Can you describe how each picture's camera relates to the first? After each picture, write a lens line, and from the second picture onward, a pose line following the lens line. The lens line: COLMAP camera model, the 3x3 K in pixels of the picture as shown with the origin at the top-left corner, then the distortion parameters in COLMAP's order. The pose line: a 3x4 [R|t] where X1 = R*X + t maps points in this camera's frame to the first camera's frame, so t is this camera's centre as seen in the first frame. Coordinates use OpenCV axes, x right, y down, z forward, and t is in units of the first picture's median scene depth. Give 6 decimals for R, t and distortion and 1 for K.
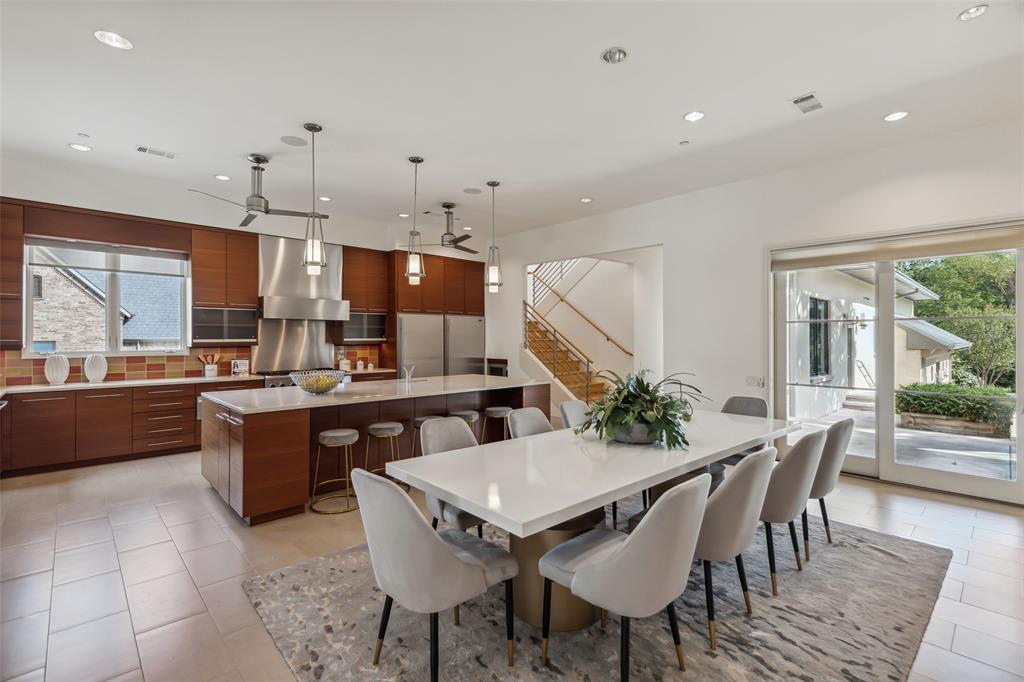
lens RADIAL K [[463.7, 0, 507.6], [0, 463.7, 338.8], [0, 0, 1]] dist [0.007858, -0.001167]
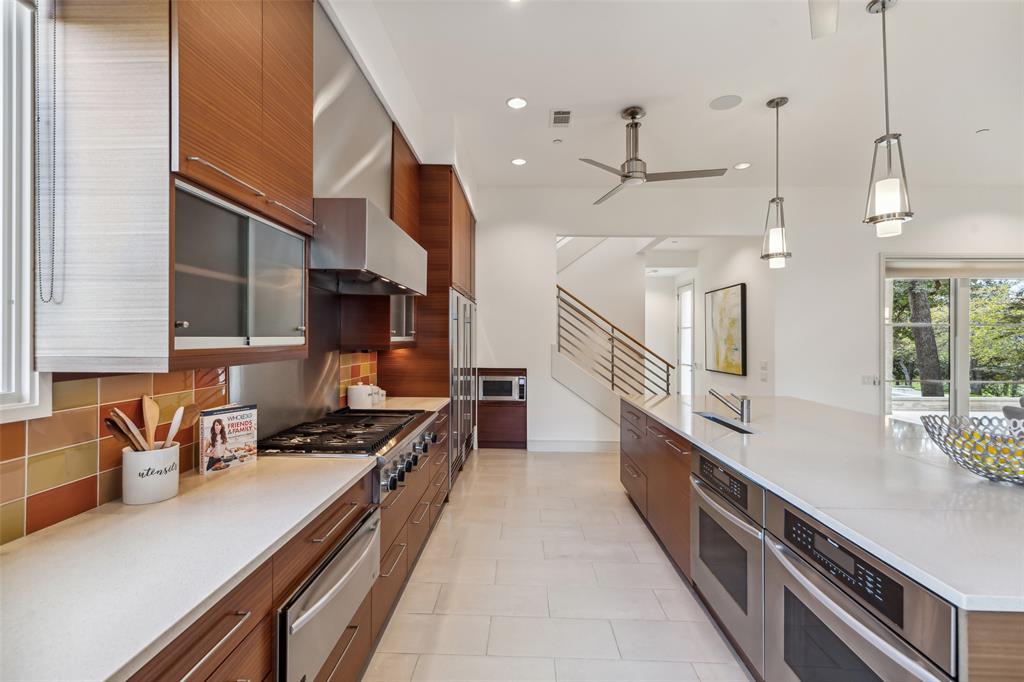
lens RADIAL K [[463.7, 0, 510.1], [0, 463.7, 337.7], [0, 0, 1]] dist [0.007858, -0.001167]
pose [[0.711609, 0.005162, 0.702557, -0.677637], [-0.005741, 0.999982, -0.001532, 0.000968], [-0.702552, -0.002943, 0.711626, 0.714594]]
